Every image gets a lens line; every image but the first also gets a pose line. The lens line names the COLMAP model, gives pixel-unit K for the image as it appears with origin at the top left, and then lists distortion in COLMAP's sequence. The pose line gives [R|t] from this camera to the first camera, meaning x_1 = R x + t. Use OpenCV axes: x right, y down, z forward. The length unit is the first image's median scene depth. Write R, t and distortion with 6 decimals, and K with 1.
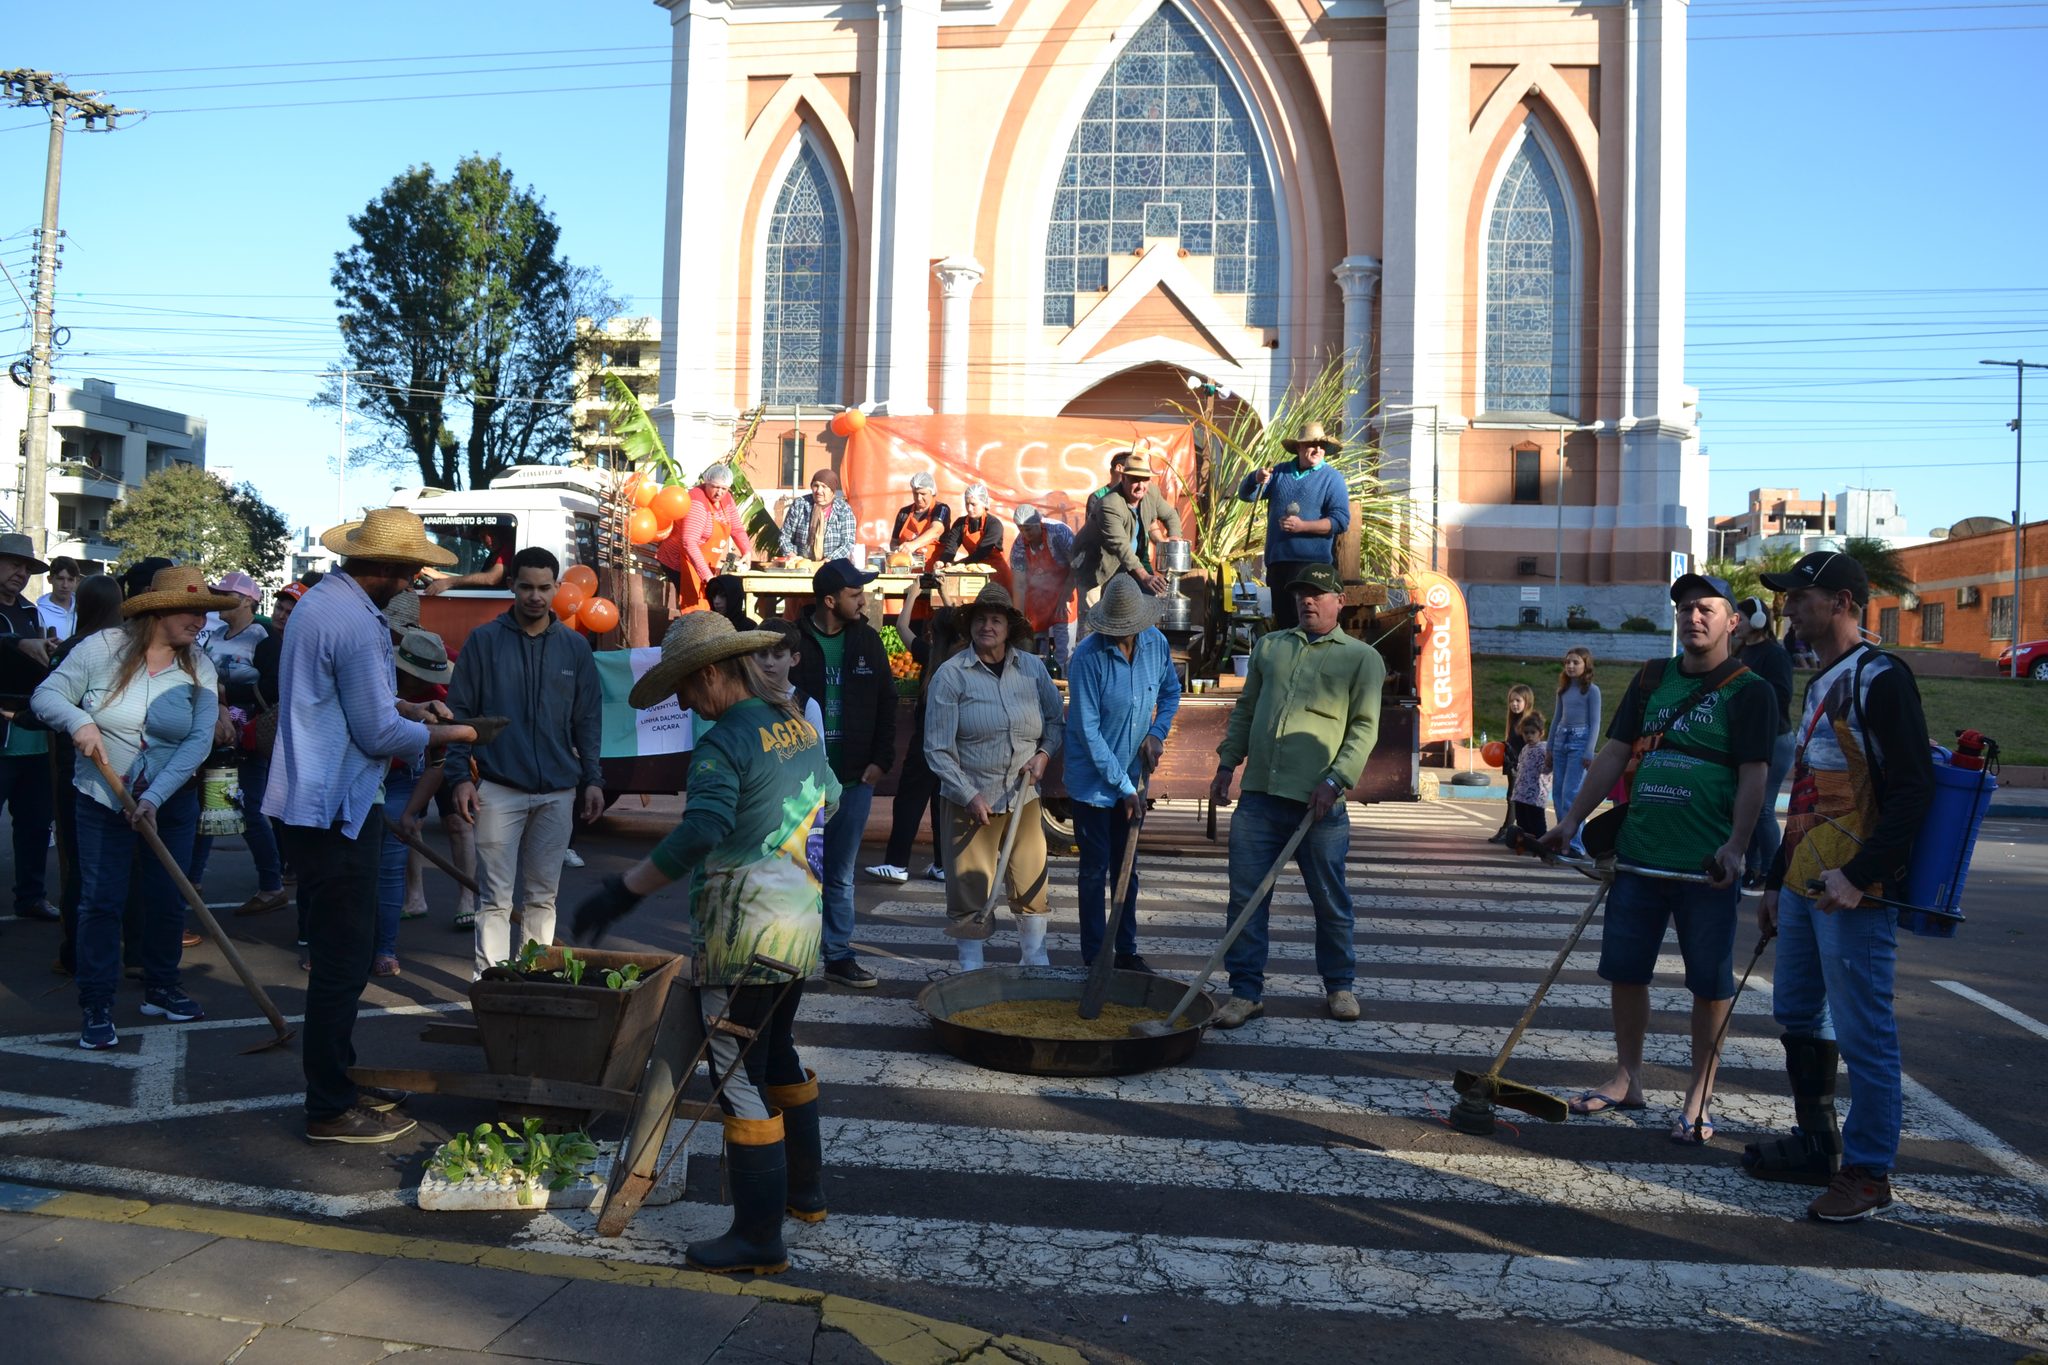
lens RADIAL K [[1660.0, 0, 1064.2], [0, 1660.0, 680.3], [0, 0, 1]] dist [-0.065256, 0.001571]
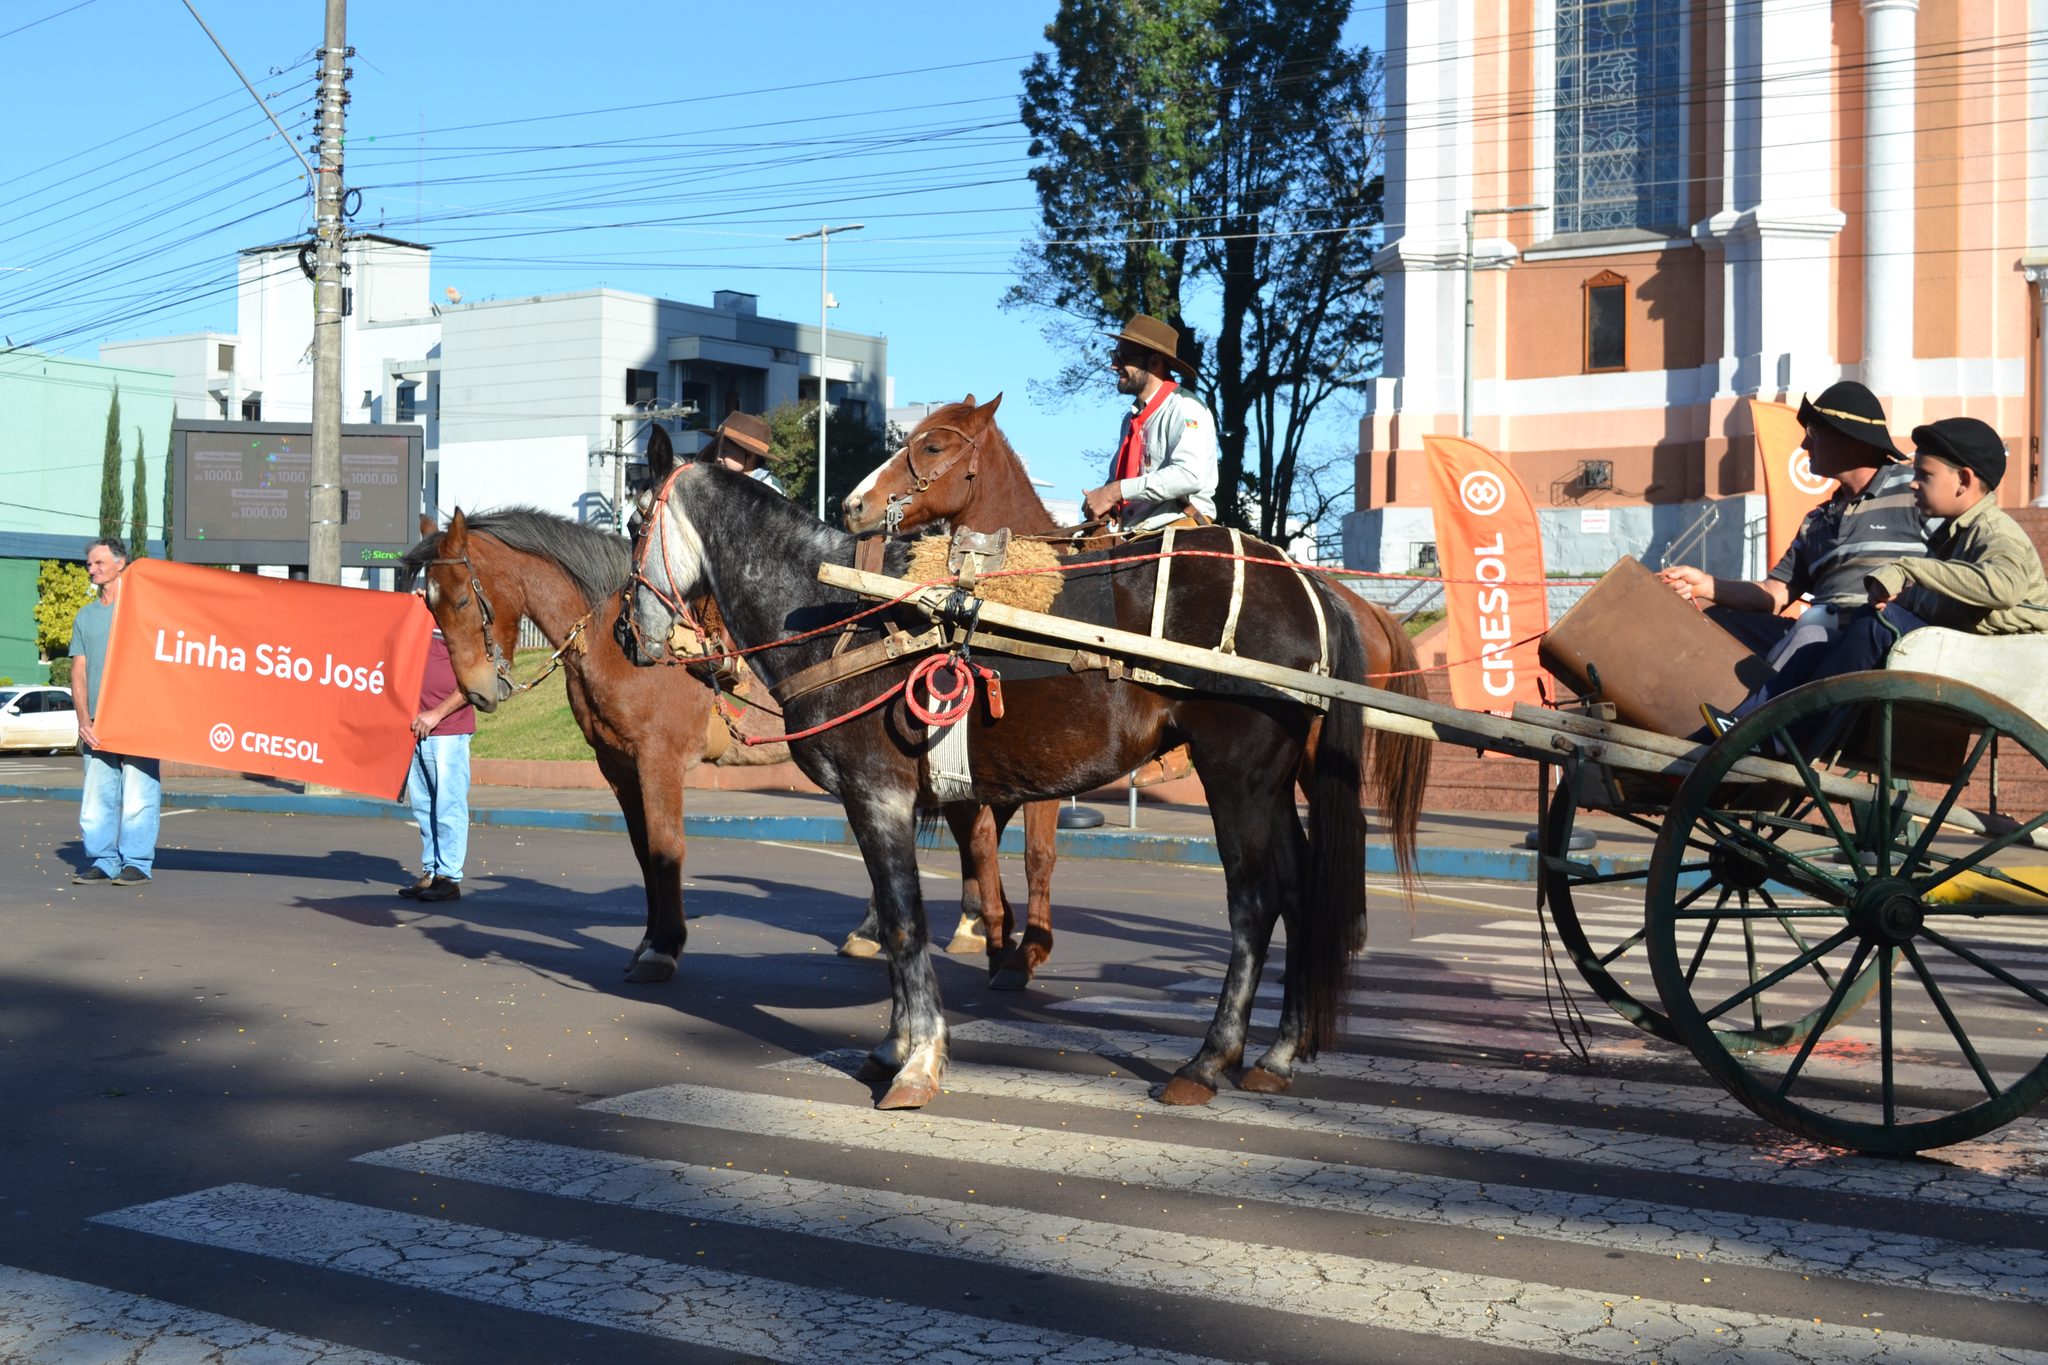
lens RADIAL K [[2579.1, 0, 1024.0], [0, 2579.1, 682.5], [0, 0, 1]] dist [-0.045312, -0.009641]
pose [[0.879868, -0.013380, -0.475030, 0.082606], [0.007812, 0.999876, -0.013693, 0.003269], [0.475154, 0.008337, 0.879863, 0.111222]]
